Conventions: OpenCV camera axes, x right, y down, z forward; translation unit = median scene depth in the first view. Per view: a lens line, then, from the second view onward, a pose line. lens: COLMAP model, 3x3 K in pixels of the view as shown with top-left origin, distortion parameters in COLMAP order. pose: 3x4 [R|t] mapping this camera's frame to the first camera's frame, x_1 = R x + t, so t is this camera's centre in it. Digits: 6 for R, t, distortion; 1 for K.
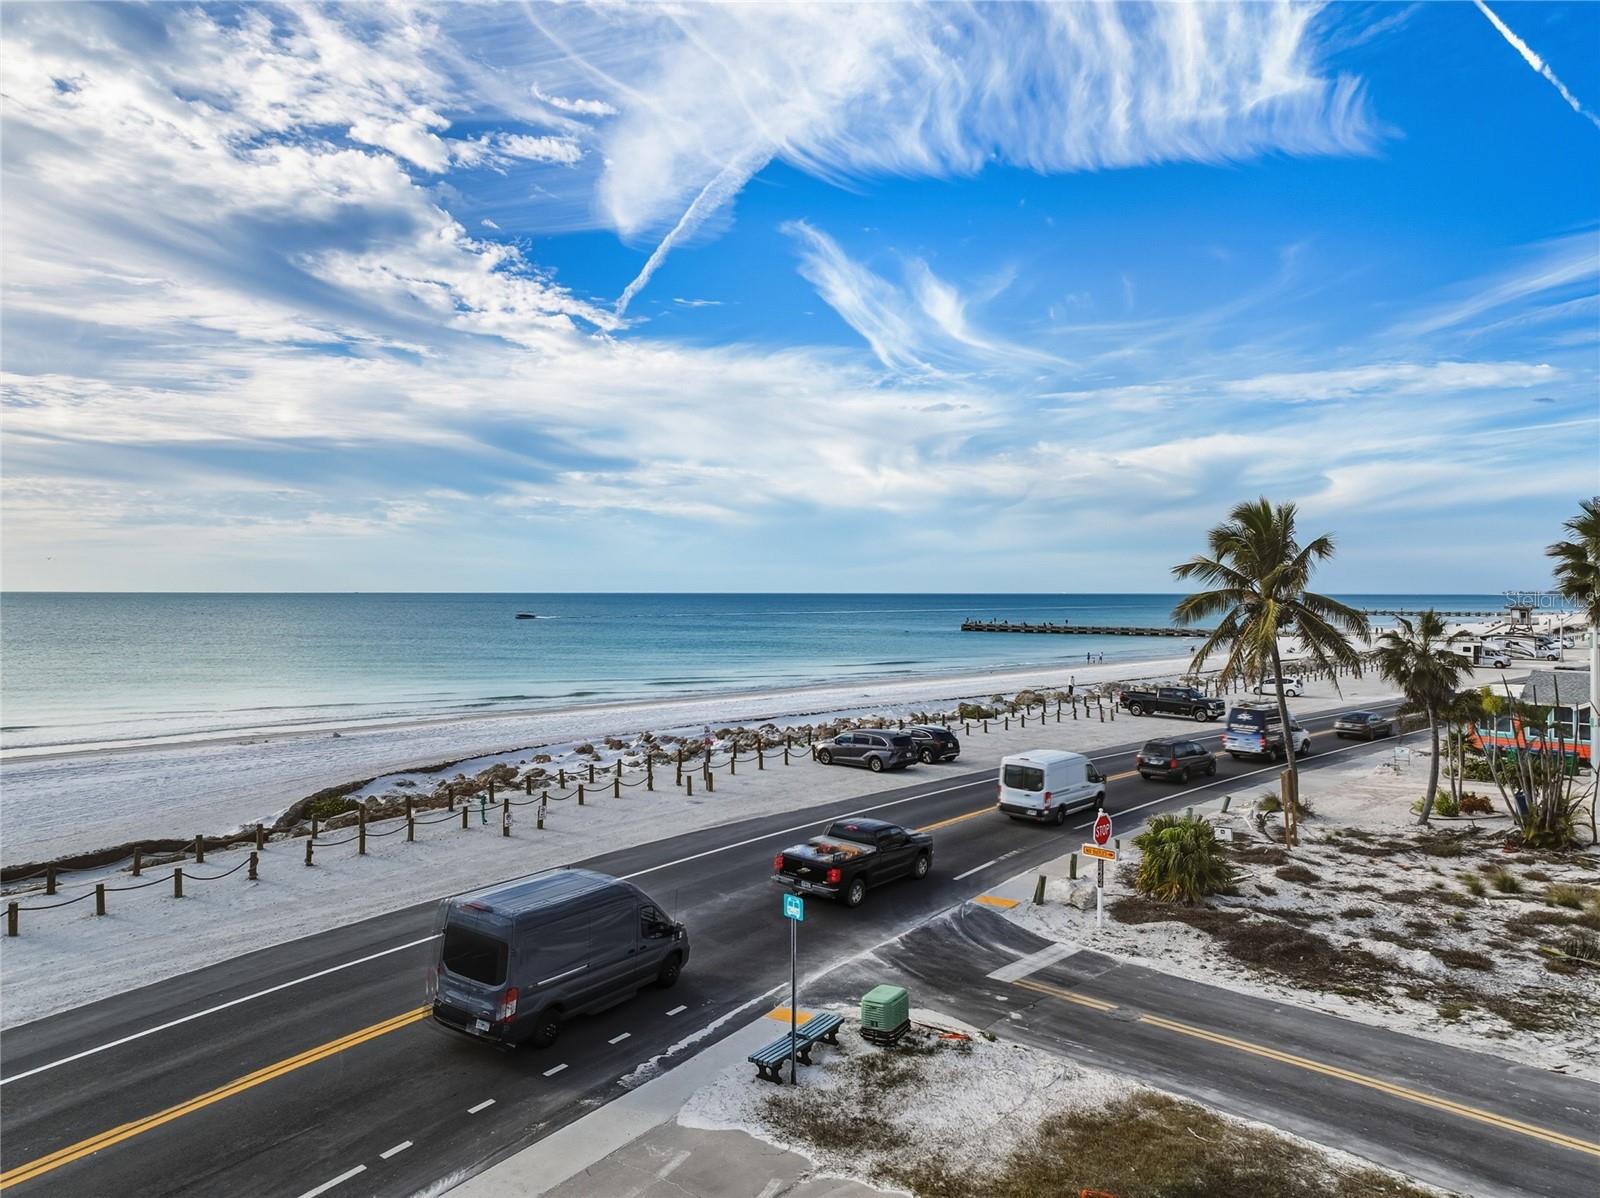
lens RADIAL K [[1126.7, 0, 801.6], [0, 1126.7, 595.6], [0, 0, 1]] dist [-0.003160, 0.022715]
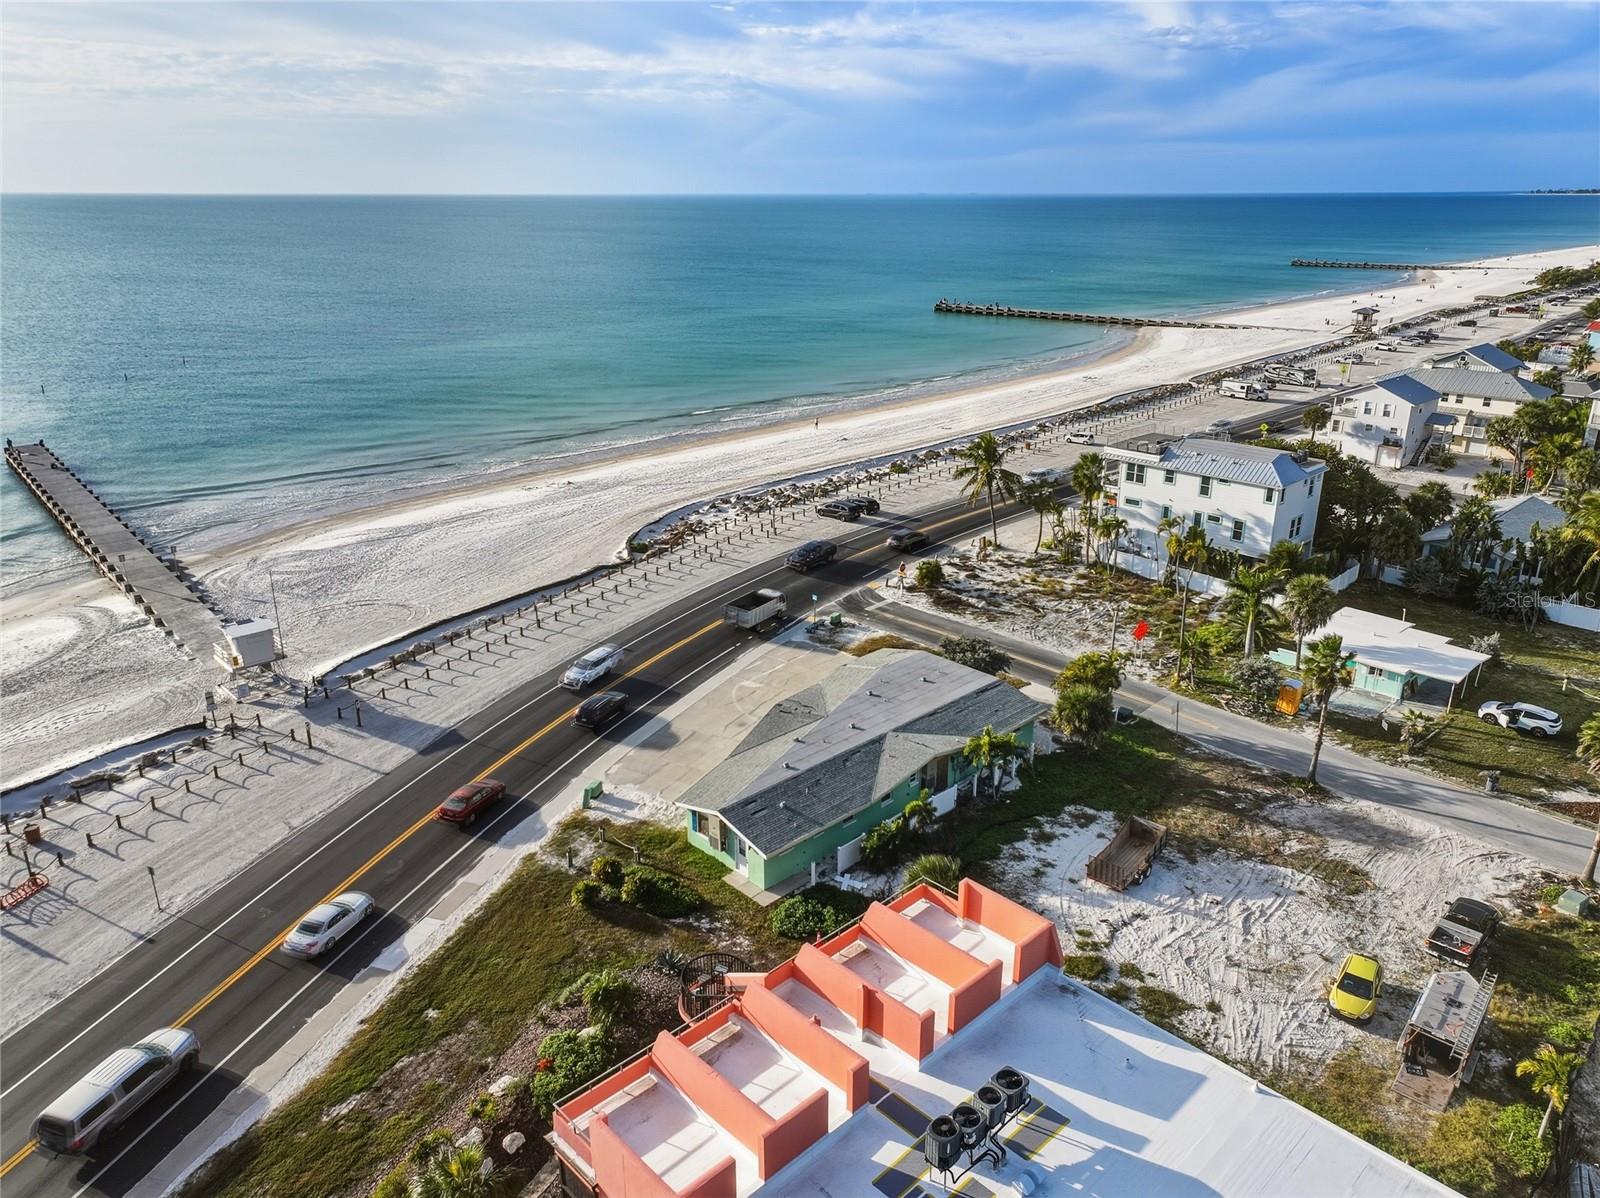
lens RADIAL K [[1122.2, 0, 801.6], [0, 1122.2, 599.4], [0, 0, 1]] dist [0.005948, 0.022533]
pose [[0.999980, -0.004687, 0.004255, -0.057885], [0.002968, 0.940848, 0.338817, -0.921367], [-0.005591, -0.338797, 0.940843, -2.404037]]
